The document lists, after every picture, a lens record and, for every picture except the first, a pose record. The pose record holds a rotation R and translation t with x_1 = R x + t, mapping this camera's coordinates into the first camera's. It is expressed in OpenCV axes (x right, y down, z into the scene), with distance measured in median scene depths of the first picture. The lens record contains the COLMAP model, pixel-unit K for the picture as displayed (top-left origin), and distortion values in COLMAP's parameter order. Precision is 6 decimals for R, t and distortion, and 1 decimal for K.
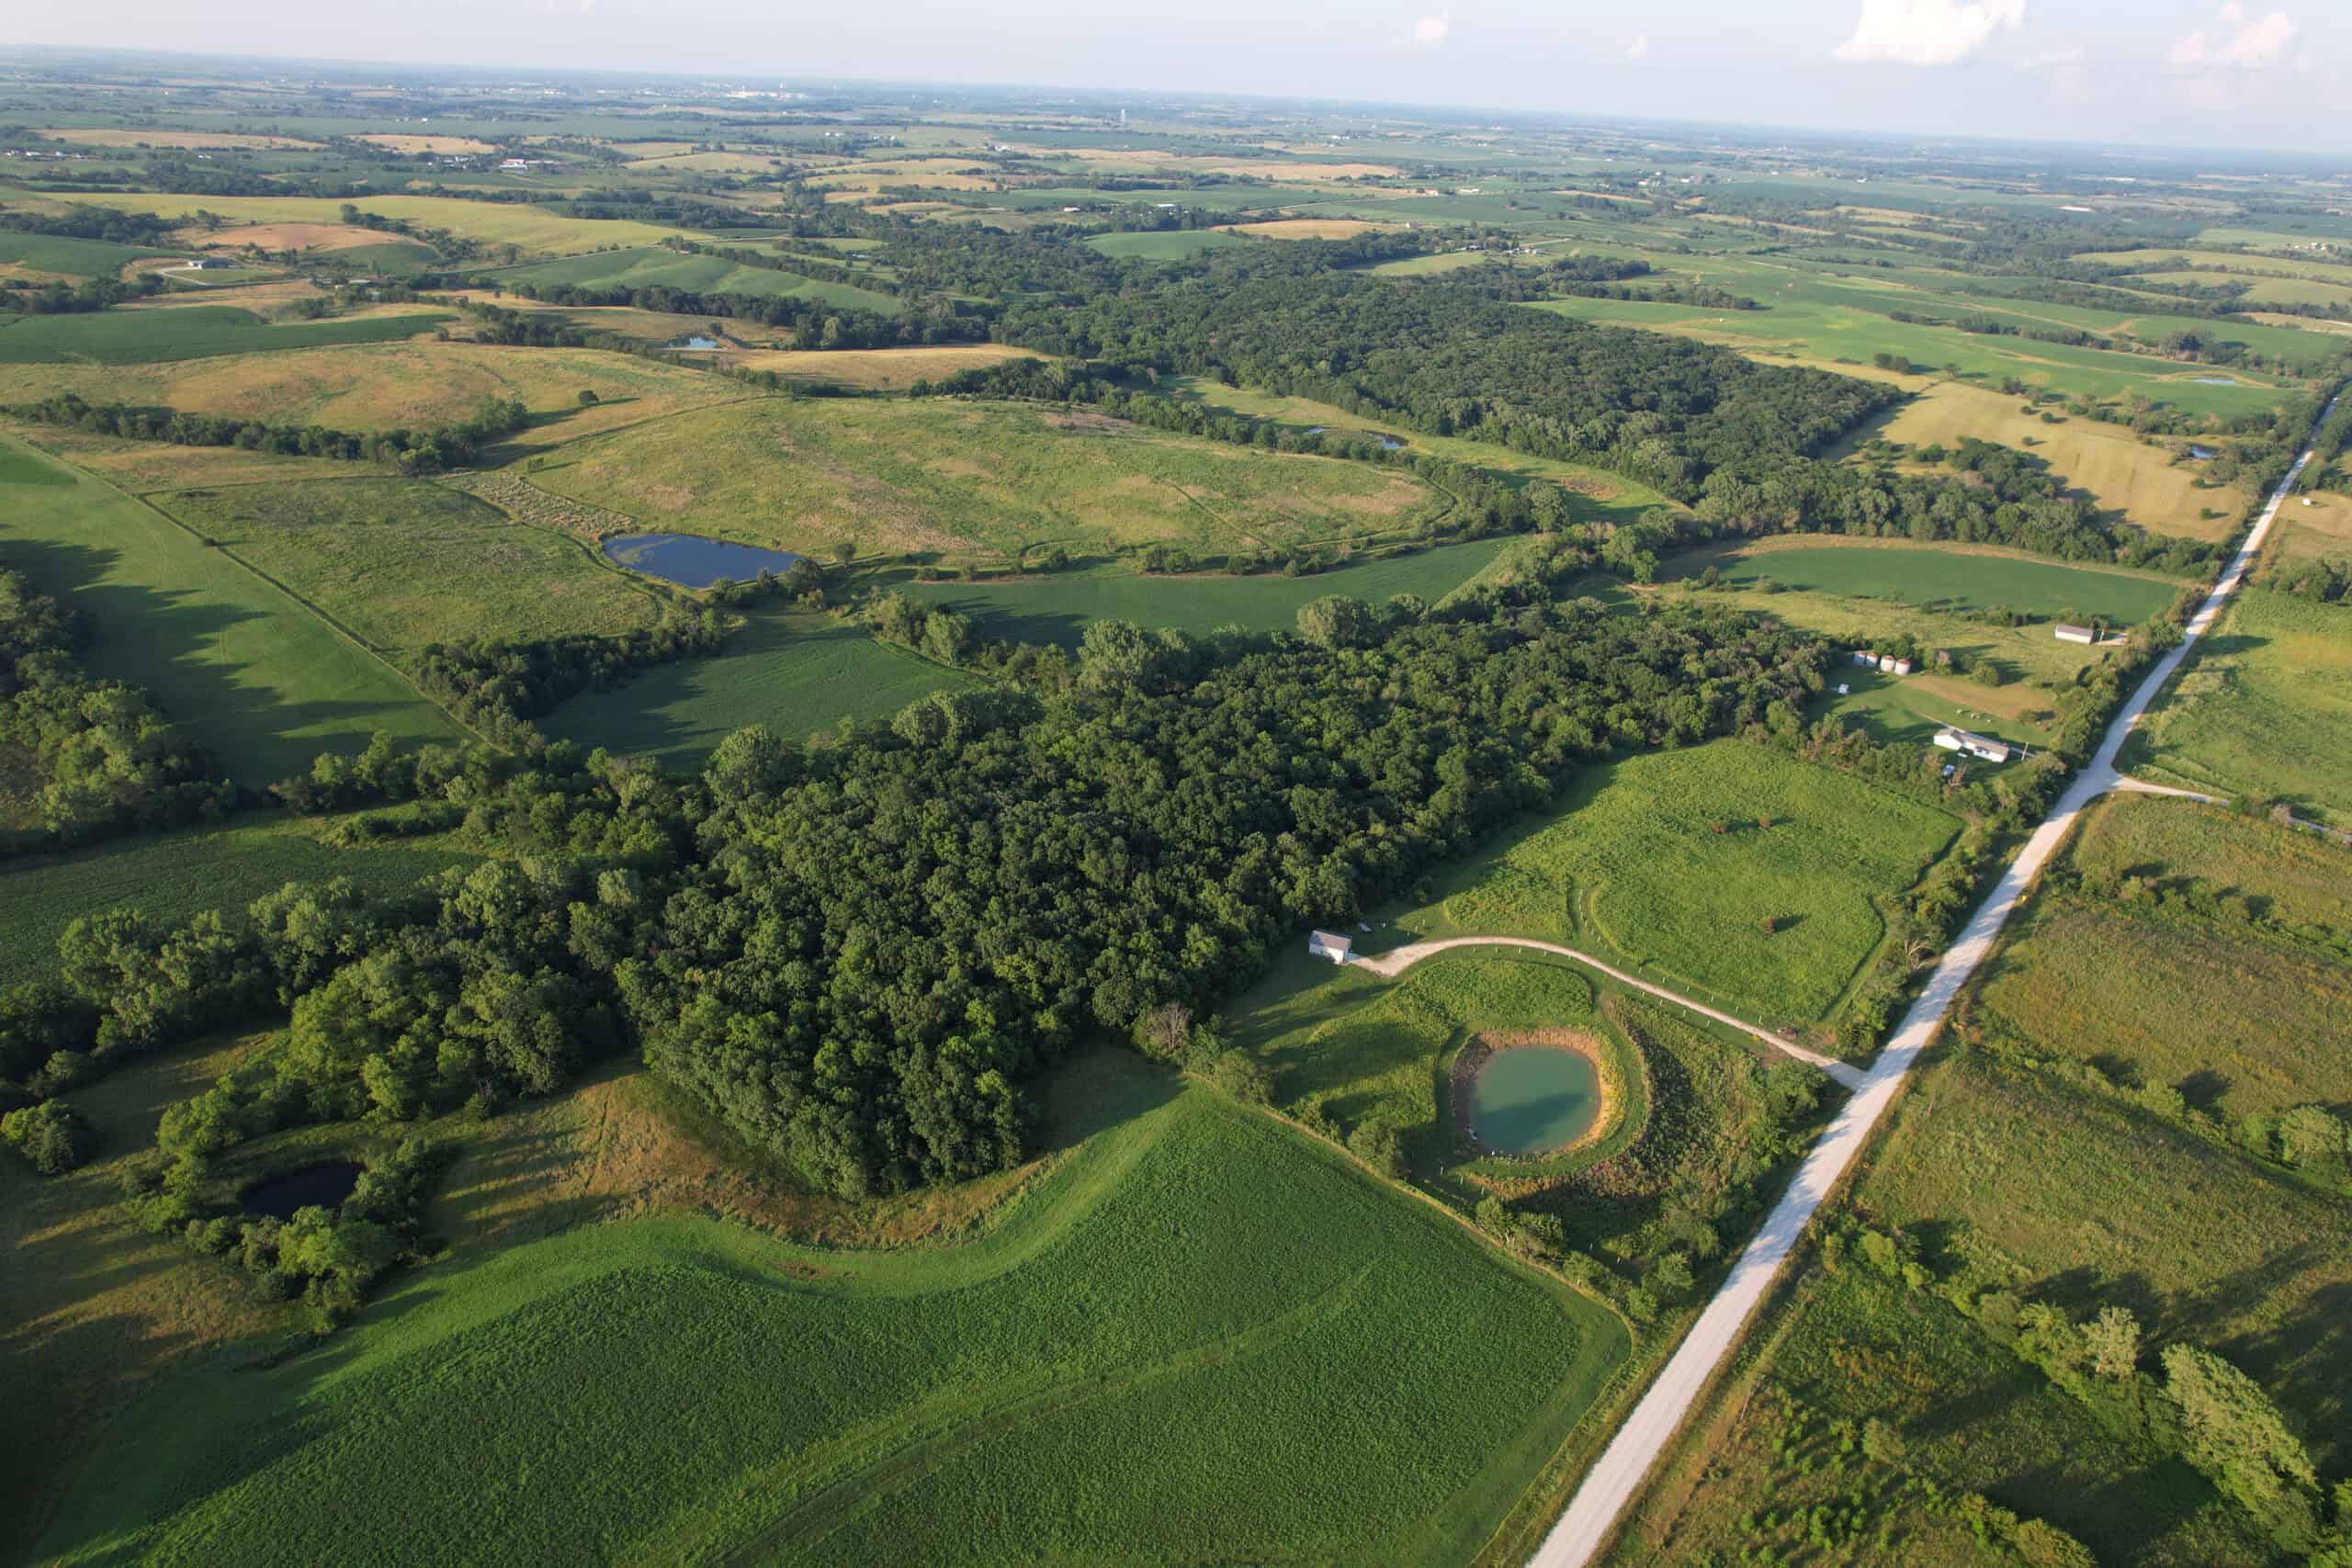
lens RADIAL K [[1506.7, 0, 1182.3], [0, 1506.7, 786.9], [0, 0, 1]] dist [-0.085337, 0.084044]
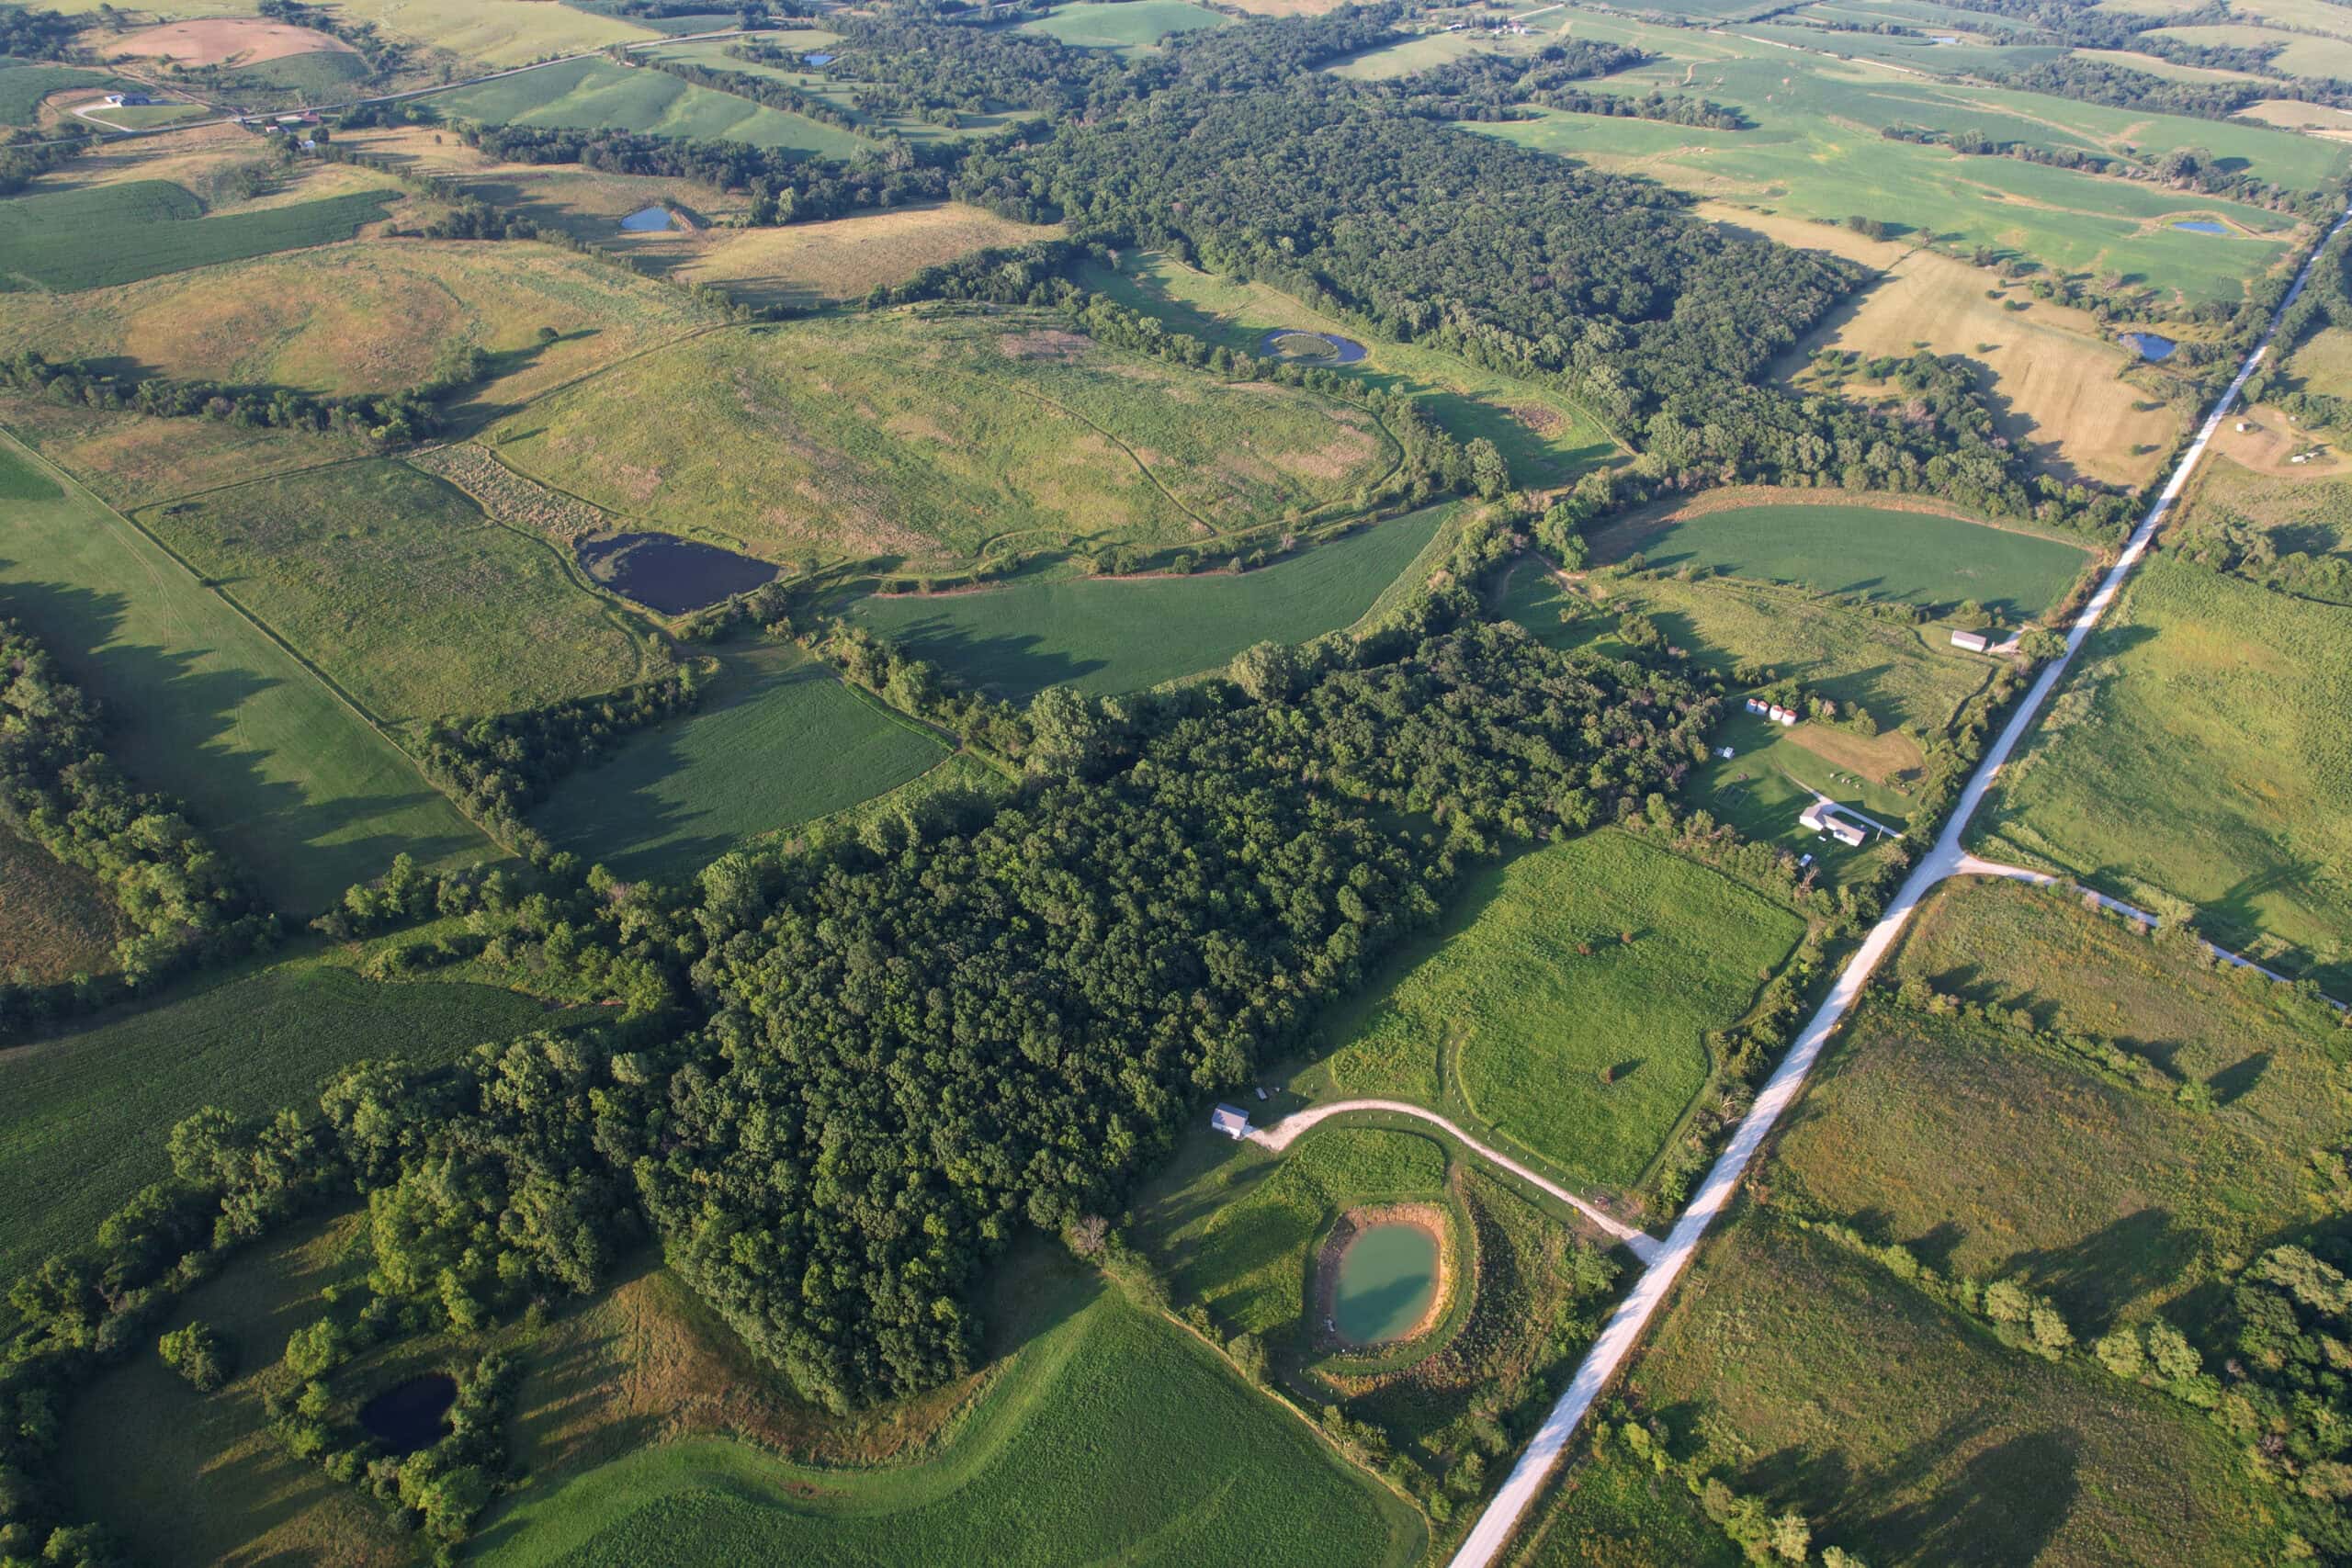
lens RADIAL K [[1506.7, 0, 1182.3], [0, 1506.7, 786.9], [0, 0, 1]] dist [-0.085337, 0.084044]
pose [[0.999963, -0.007424, 0.004396, 0.040579], [0.006407, 0.980191, 0.197952, -0.276004], [-0.005778, -0.197916, 0.980202, -0.082451]]
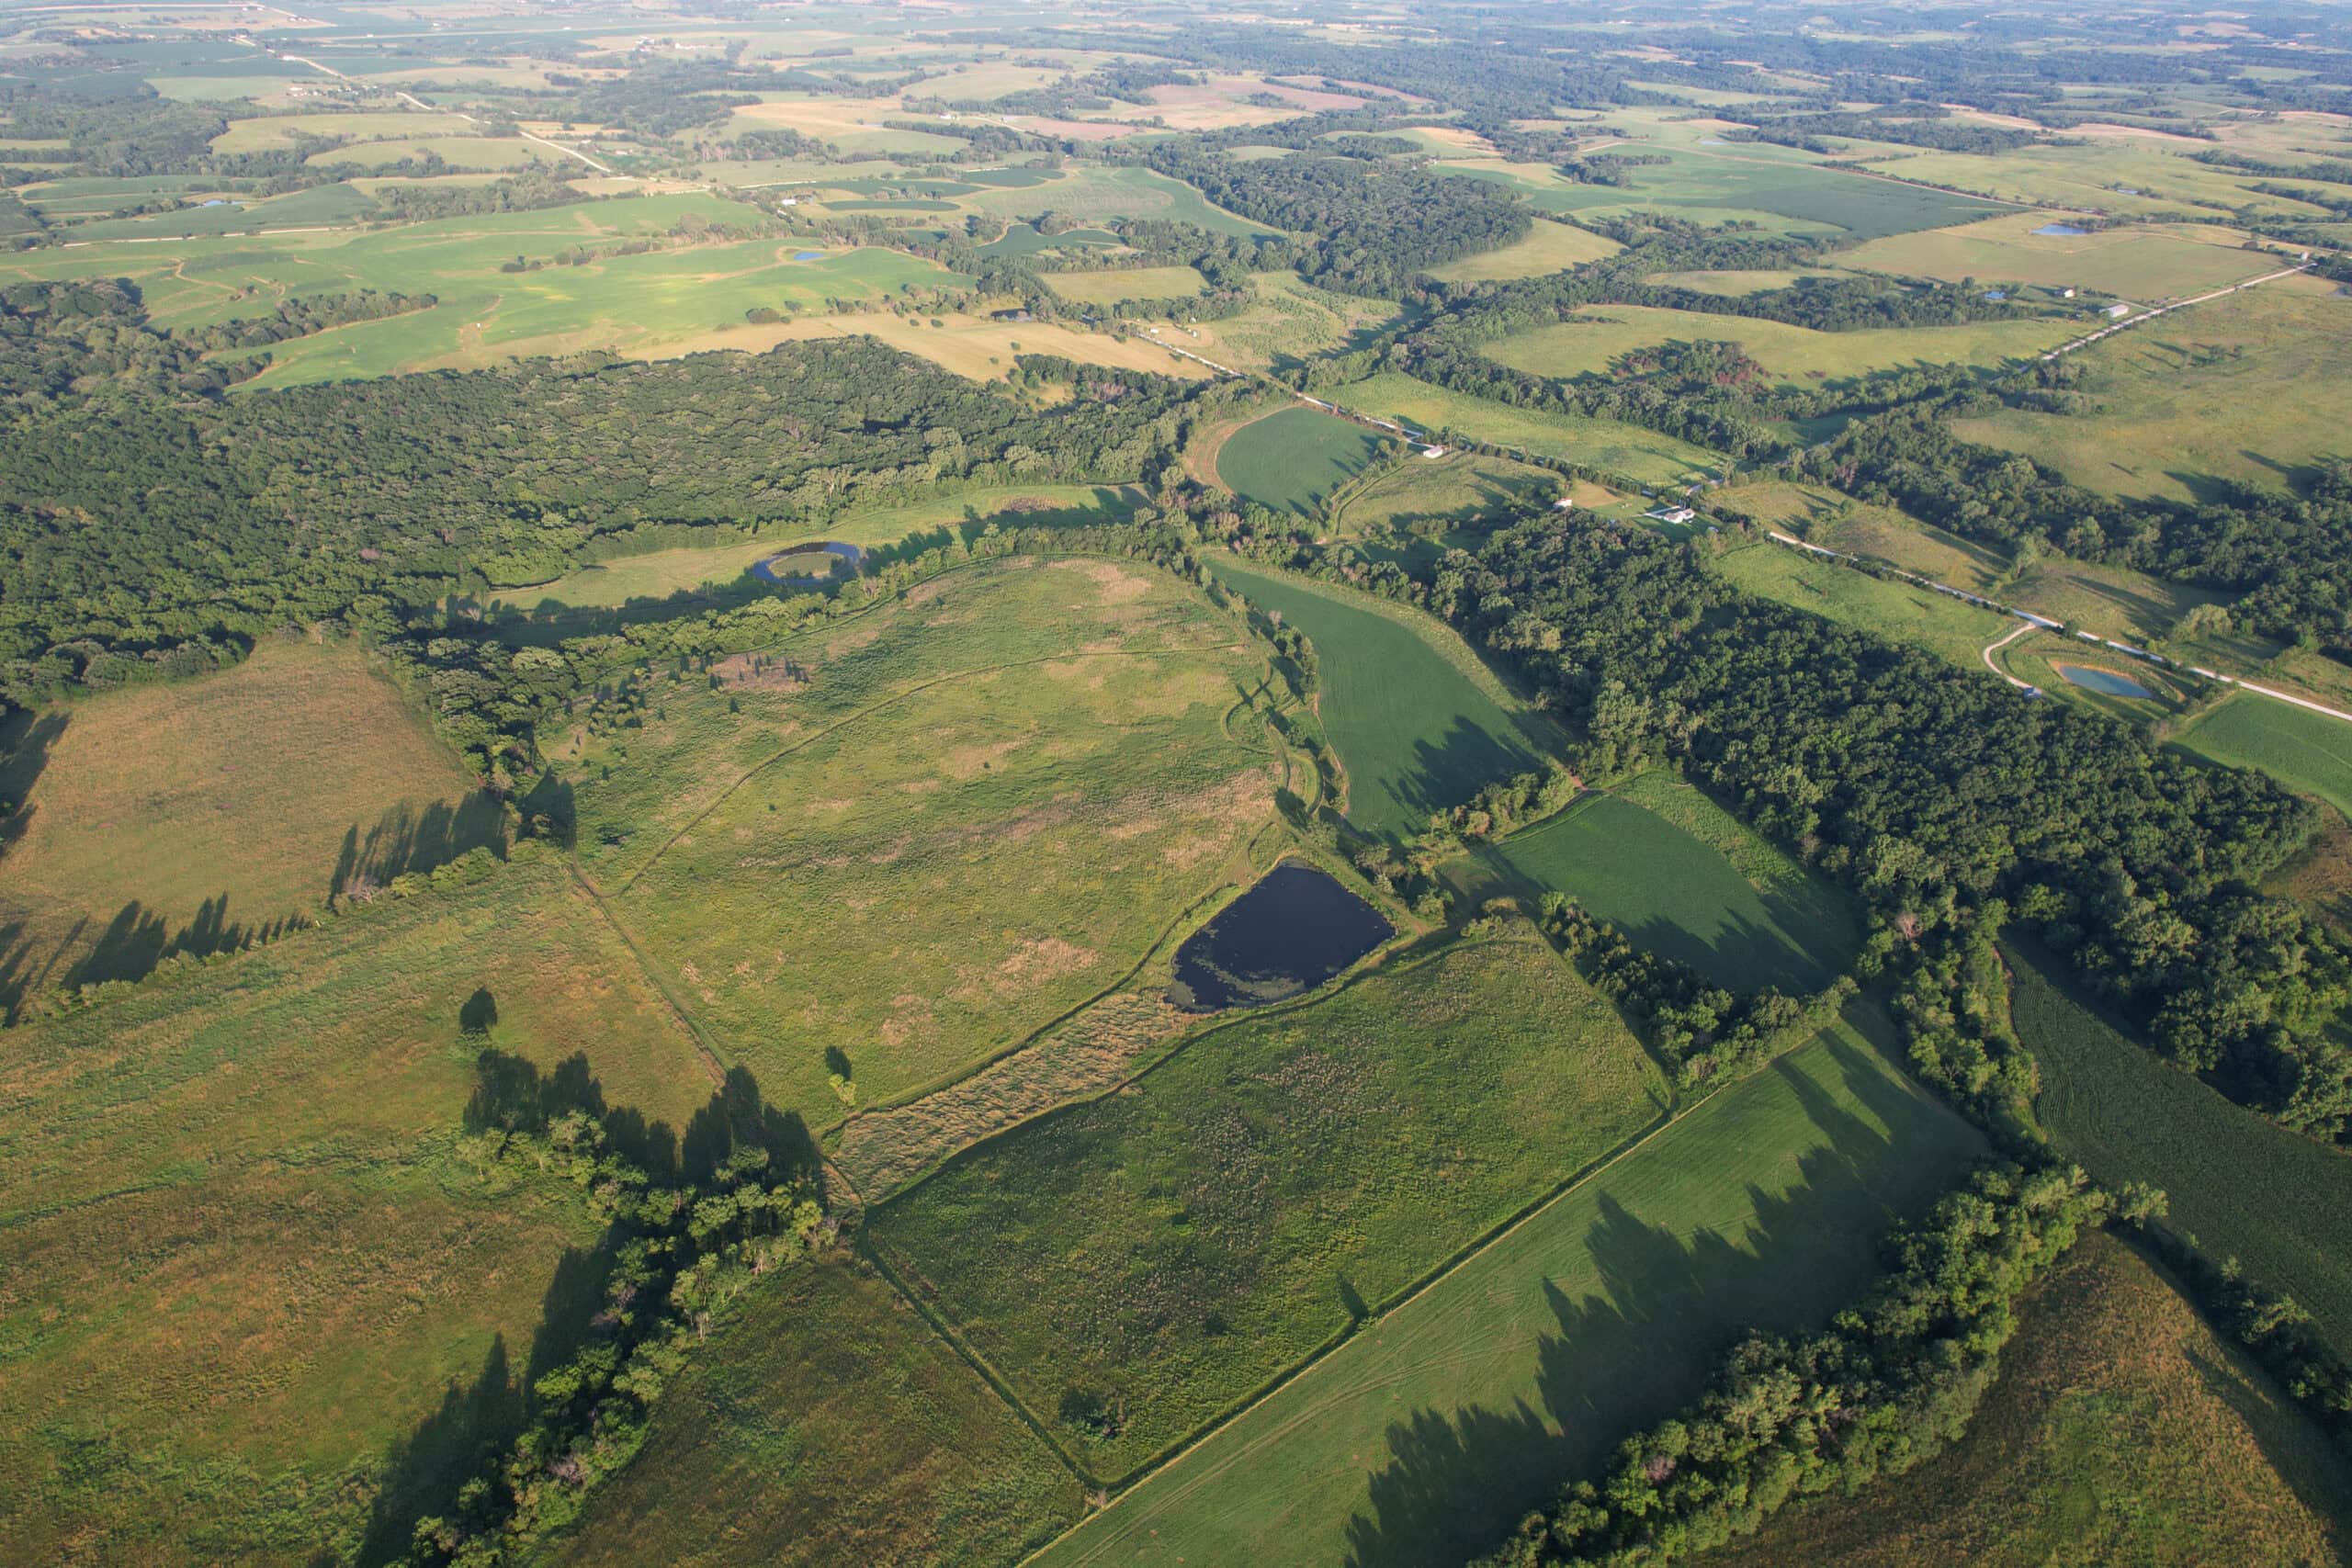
lens RADIAL K [[1506.7, 0, 1182.3], [0, 1506.7, 786.9], [0, 0, 1]] dist [-0.085337, 0.084044]
pose [[0.190590, -0.535619, 0.822671, -1.325511], [0.416127, 0.803096, 0.426469, -0.816094], [-0.889109, 0.261055, 0.375947, 0.925255]]
